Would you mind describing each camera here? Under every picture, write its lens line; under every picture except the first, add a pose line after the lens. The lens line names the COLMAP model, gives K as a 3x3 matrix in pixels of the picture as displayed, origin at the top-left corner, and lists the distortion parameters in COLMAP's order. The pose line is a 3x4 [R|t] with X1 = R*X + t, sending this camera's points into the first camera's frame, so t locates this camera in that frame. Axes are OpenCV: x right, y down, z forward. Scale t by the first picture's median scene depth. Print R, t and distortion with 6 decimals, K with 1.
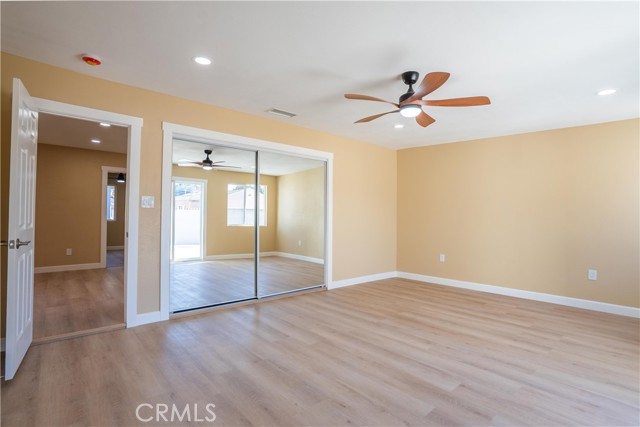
lens RADIAL K [[314.2, 0, 320.0], [0, 314.2, 213.5], [0, 0, 1]] dist [-0.065330, 0.025570]
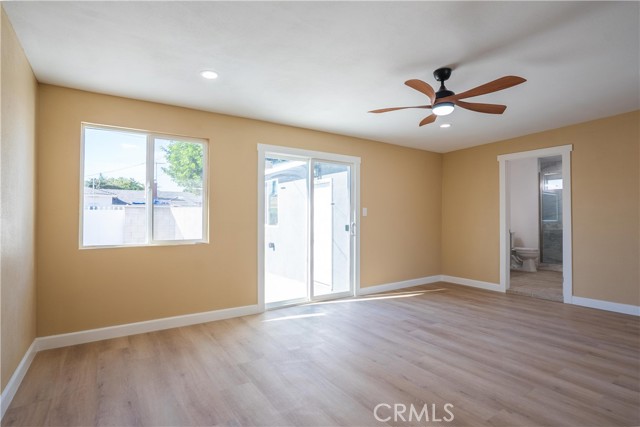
lens RADIAL K [[314.2, 0, 320.0], [0, 314.2, 213.5], [0, 0, 1]] dist [-0.065330, 0.025570]
pose [[-0.990444, -0.004735, 0.137833, 0.492023], [-0.008093, 0.999684, -0.023810, 0.021549], [-0.137677, -0.024698, -0.990169, 1.831225]]
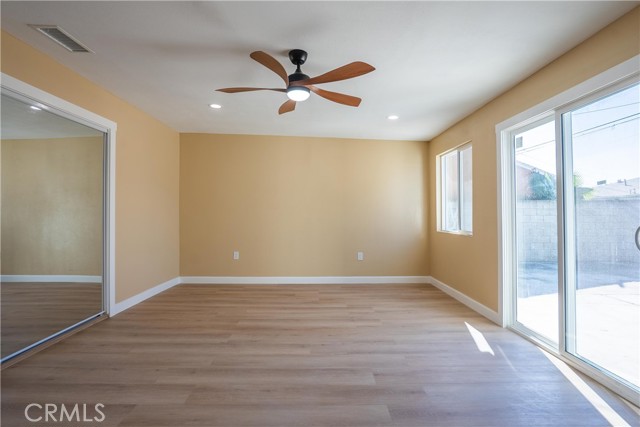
lens RADIAL K [[323.1, 0, 320.0], [0, 323.1, 213.5], [0, 0, 1]] dist [-0.066731, 0.030585]
pose [[0.650719, -0.009830, 0.759255, -0.336901], [-0.002260, 0.999887, 0.014882, -0.000256], [-0.759315, -0.011400, 0.650623, 0.319373]]
